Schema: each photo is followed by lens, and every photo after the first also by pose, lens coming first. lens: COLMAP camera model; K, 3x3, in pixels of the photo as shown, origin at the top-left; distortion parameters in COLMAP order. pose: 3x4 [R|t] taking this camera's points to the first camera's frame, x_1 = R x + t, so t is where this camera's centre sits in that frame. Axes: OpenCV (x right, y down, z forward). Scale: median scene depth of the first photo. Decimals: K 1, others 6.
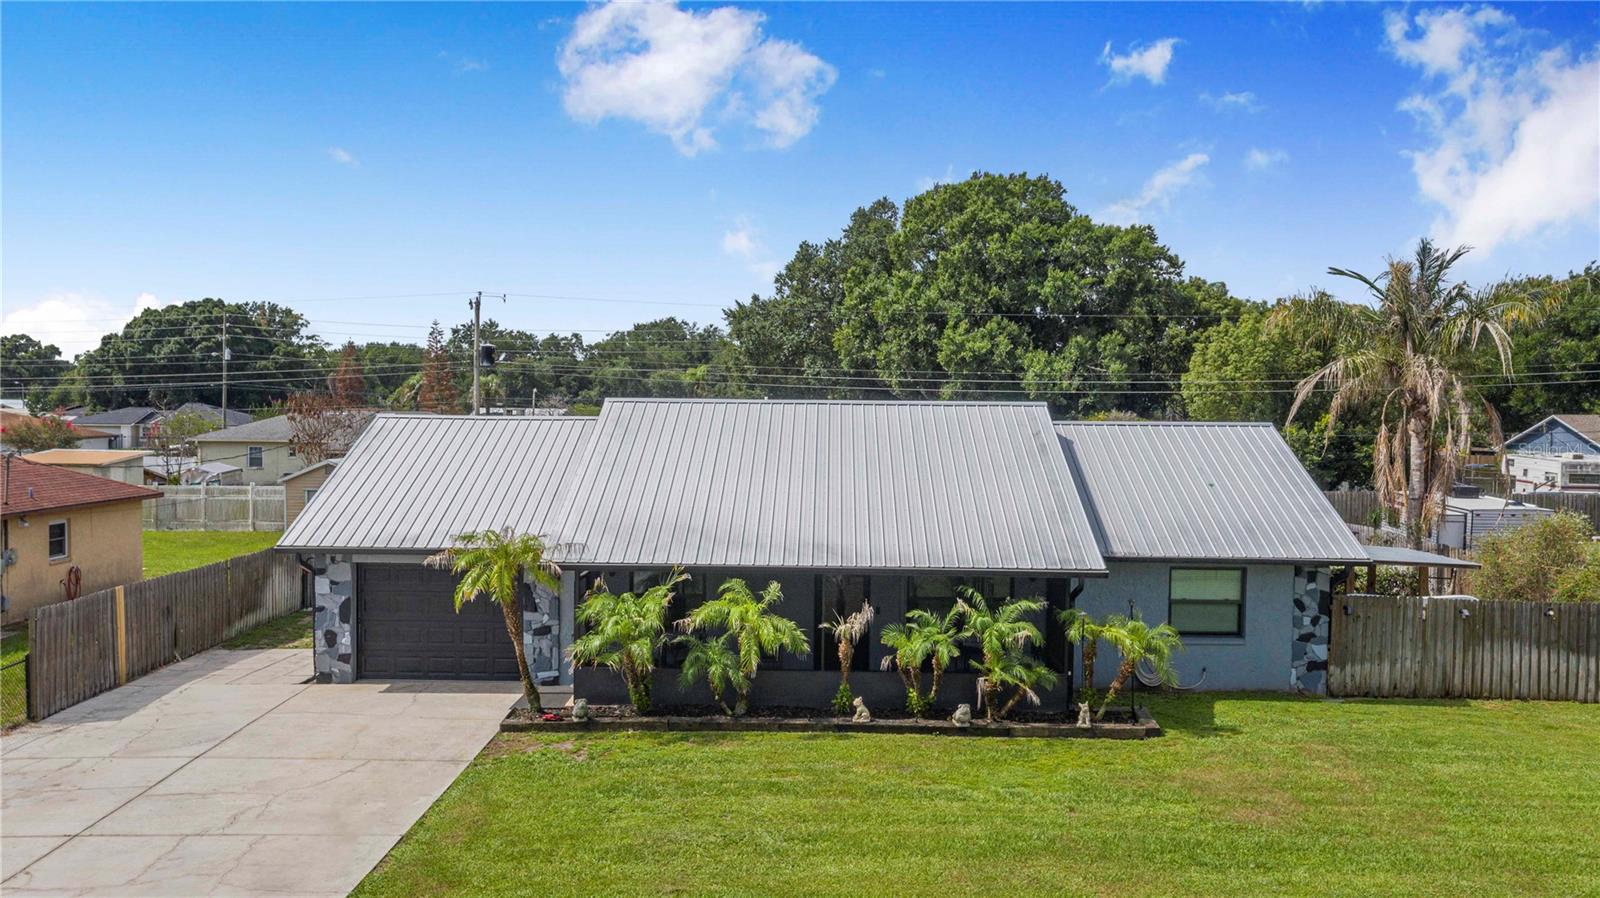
lens RADIAL K [[1368.0, 0, 810.9], [0, 1368.0, 485.6], [0, 0, 1]] dist [0.005062, 0.009348]
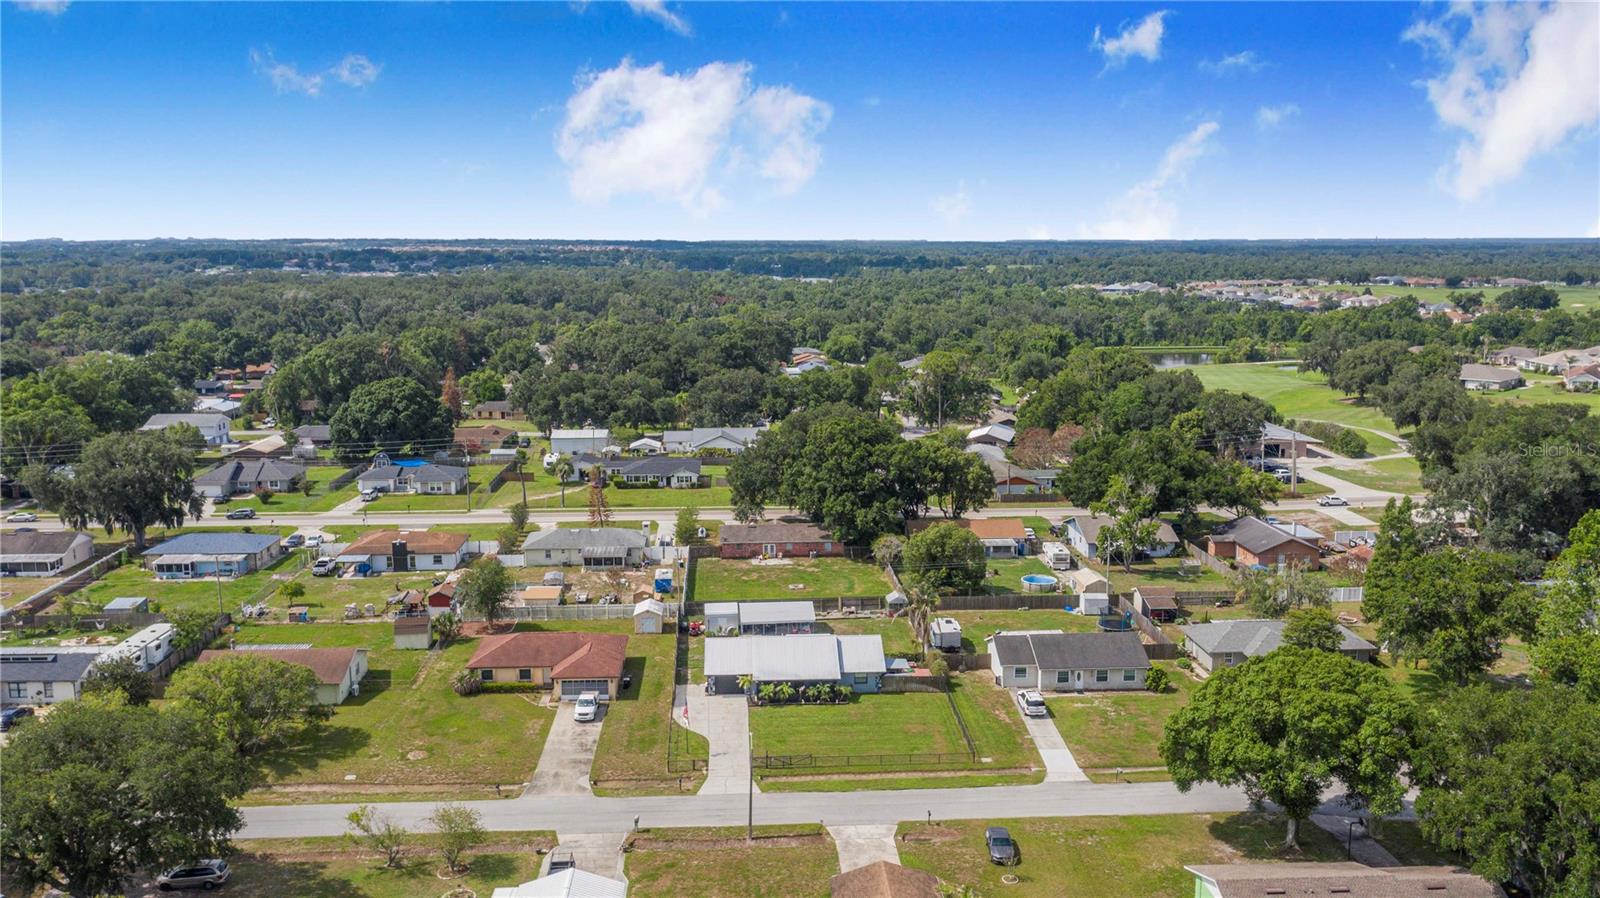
lens RADIAL K [[1291.6, 0, 804.6], [0, 1291.6, 443.9], [0, 0, 1]] dist [0.000678, 0.000883]
pose [[0.997970, -0.023882, 0.059037, -0.259143], [0.017871, 0.994794, 0.100327, -1.488822], [-0.061126, -0.099068, 0.993201, -4.439027]]
